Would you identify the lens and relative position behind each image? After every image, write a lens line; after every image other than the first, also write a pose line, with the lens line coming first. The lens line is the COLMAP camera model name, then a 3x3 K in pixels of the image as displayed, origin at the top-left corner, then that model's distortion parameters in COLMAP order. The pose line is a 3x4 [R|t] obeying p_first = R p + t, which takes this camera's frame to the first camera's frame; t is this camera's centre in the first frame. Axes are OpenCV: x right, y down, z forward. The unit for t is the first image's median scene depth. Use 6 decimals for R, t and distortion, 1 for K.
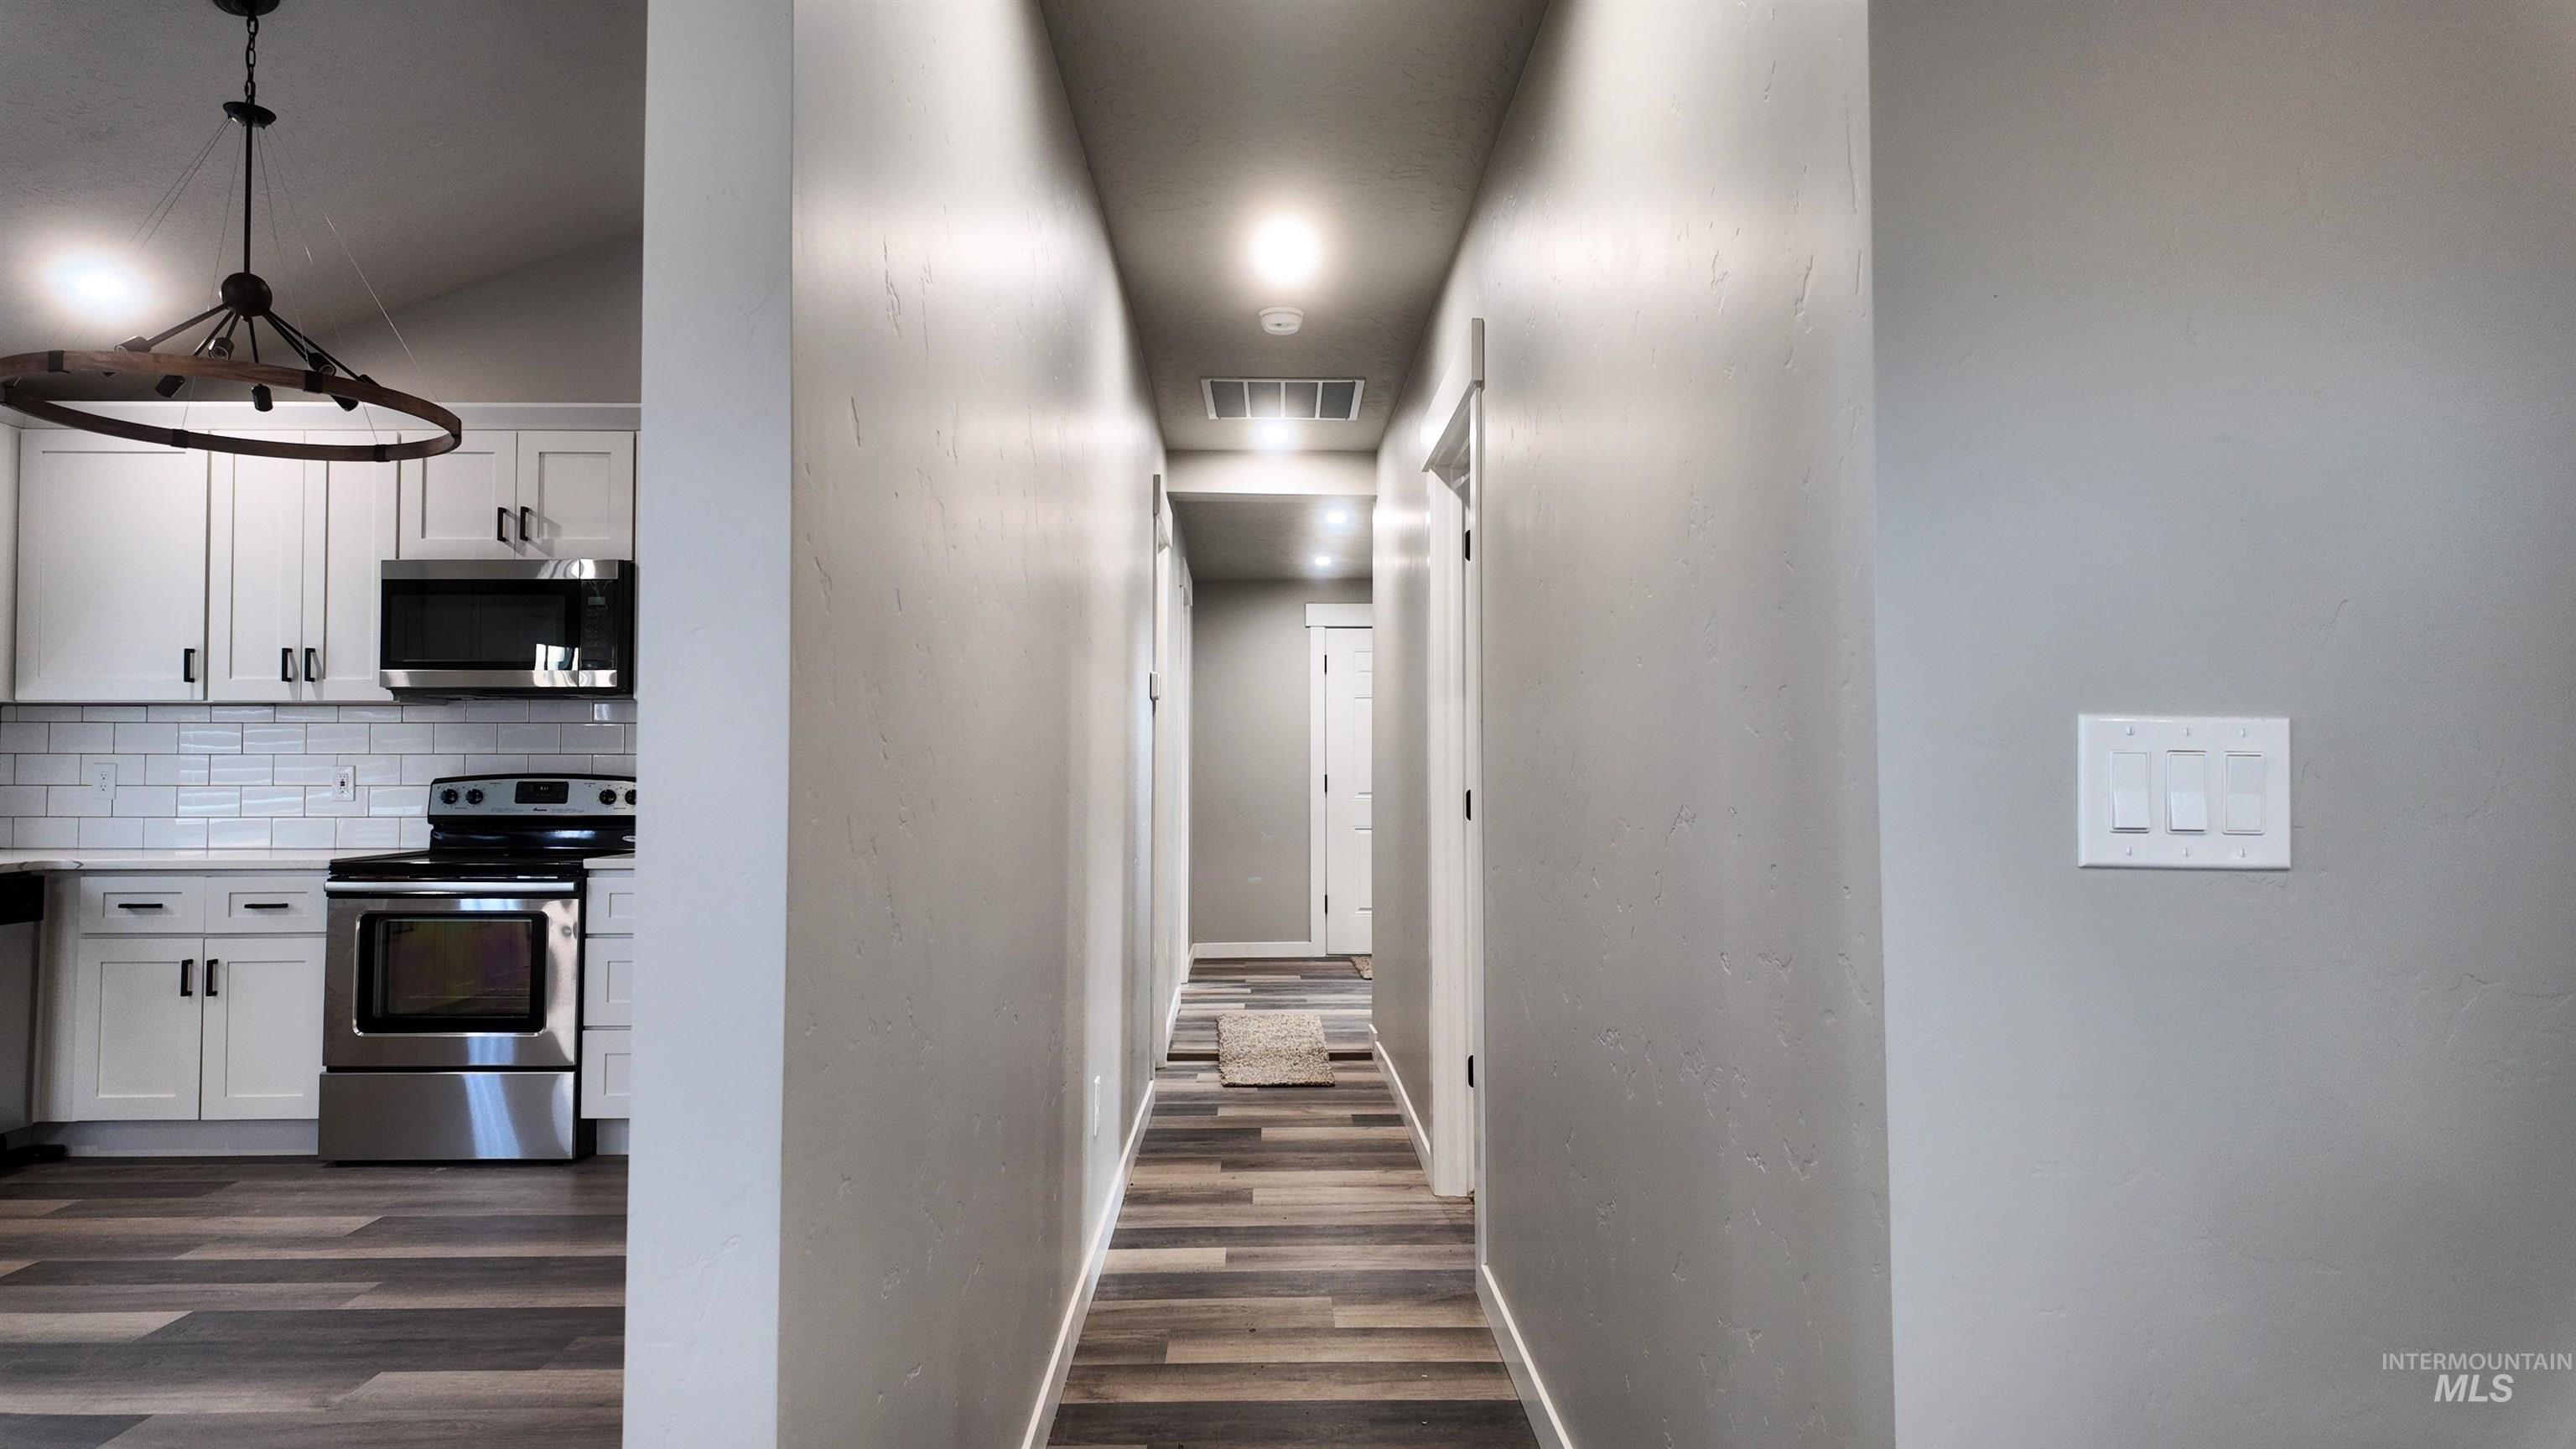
lens RADIAL K [[1486.4, 0, 1288.0], [0, 1486.4, 724.5], [0, 0, 1]] dist [0.005709, -0.001607]
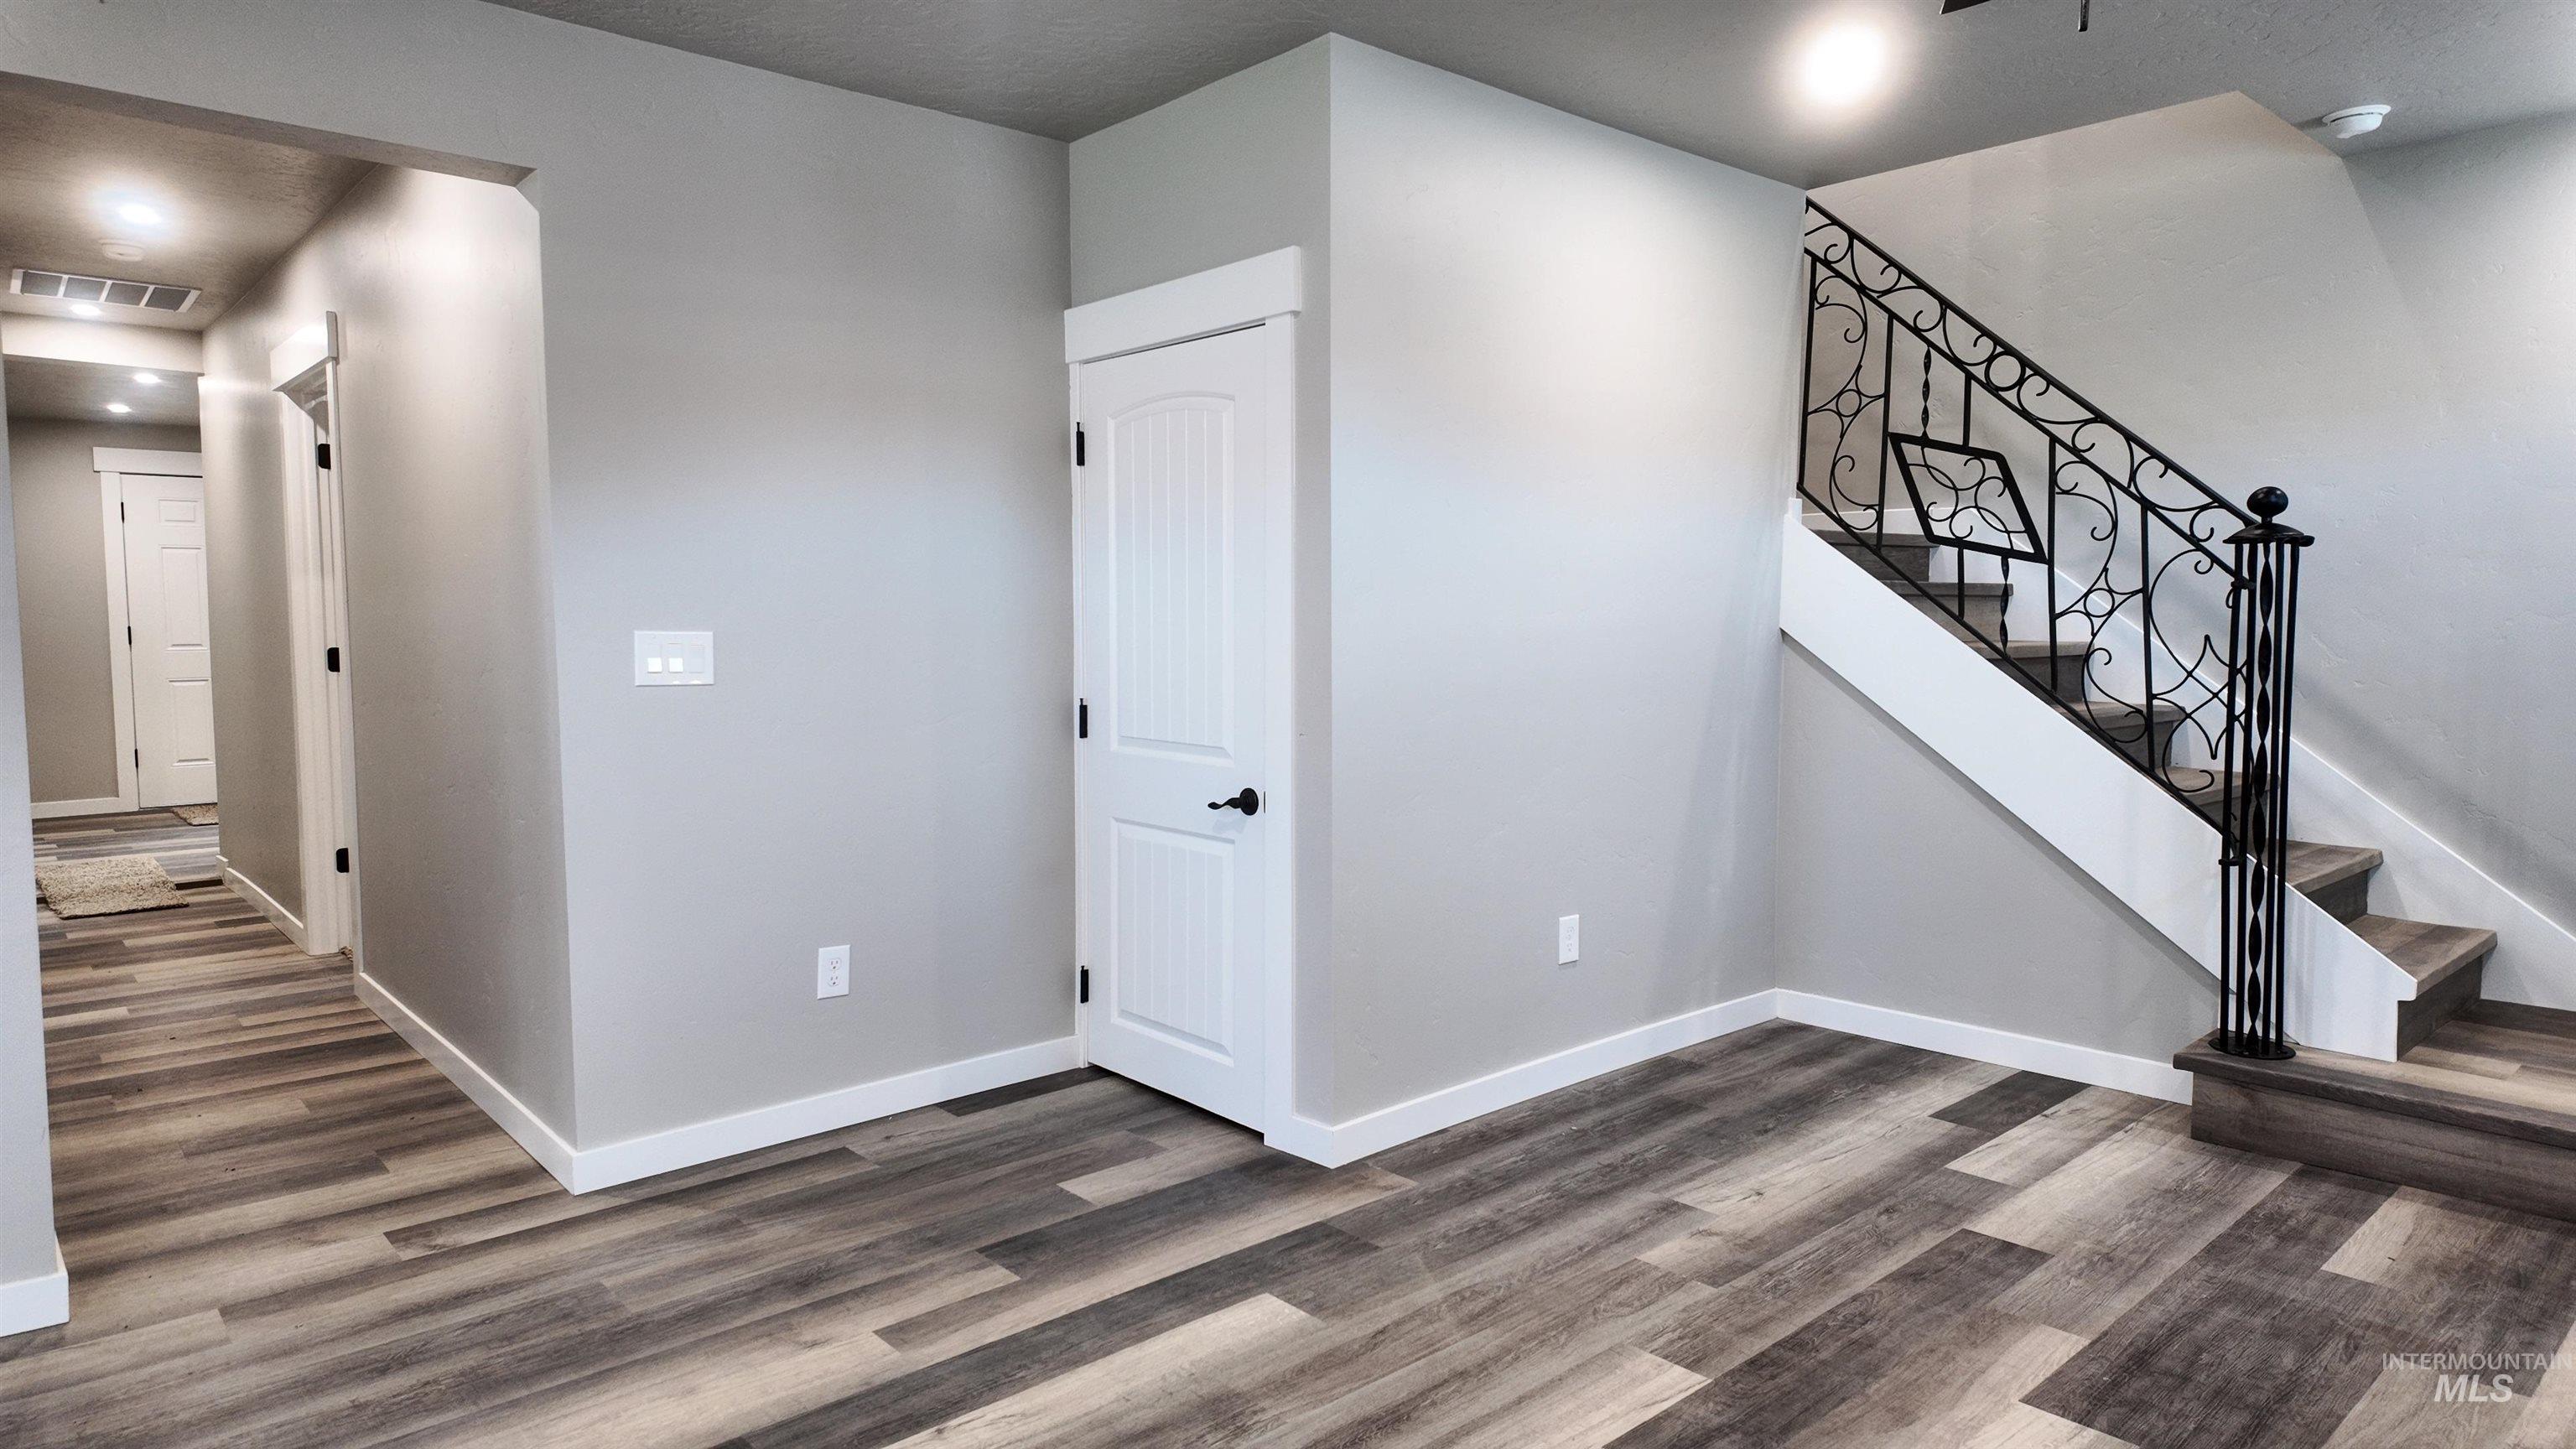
lens RADIAL K [[1486.4, 0, 1288.0], [0, 1486.4, 724.5], [0, 0, 1]] dist [0.005709, -0.001607]
pose [[0.752615, -0.045054, 0.656918, -0.094158], [-0.025472, 0.994918, 0.097418, -0.033944], [-0.657968, -0.090051, 0.747642, -0.473896]]
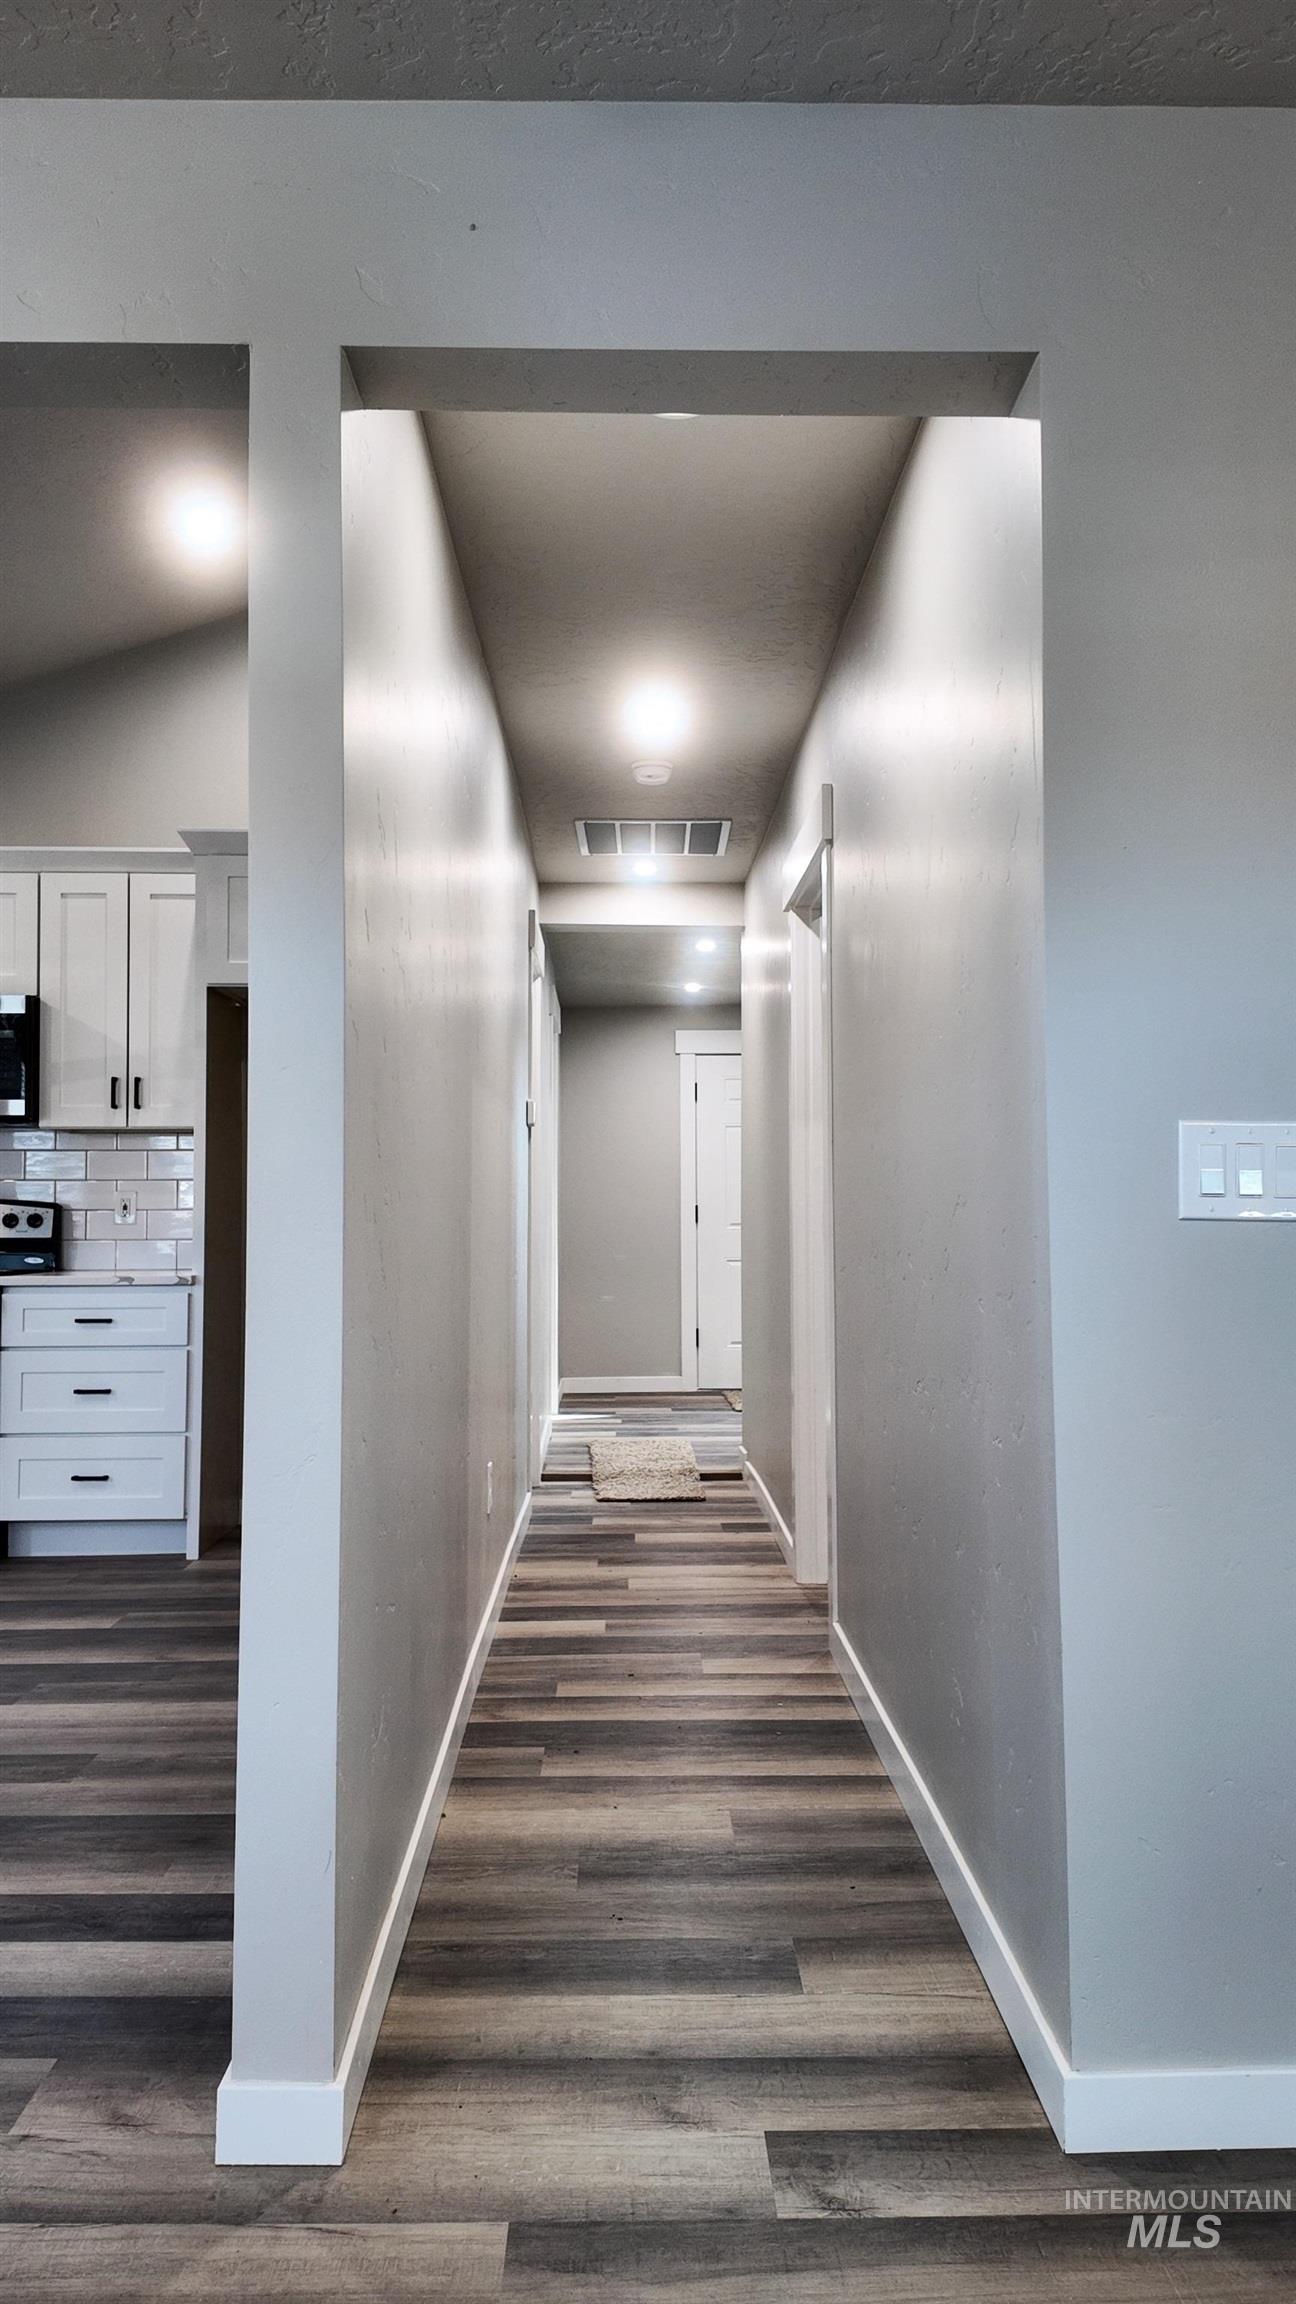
lens RADIAL K [[1662.6, 0, 648.0], [0, 1662.6, 1152.0], [0, 0, 1]] dist [0.125617, -0.179304]
pose [[0.999982, -0.003521, -0.004947, -0.002037], [0.003496, 0.999980, -0.005183, 0.008572], [0.004965, 0.005166, 0.999974, -0.190232]]
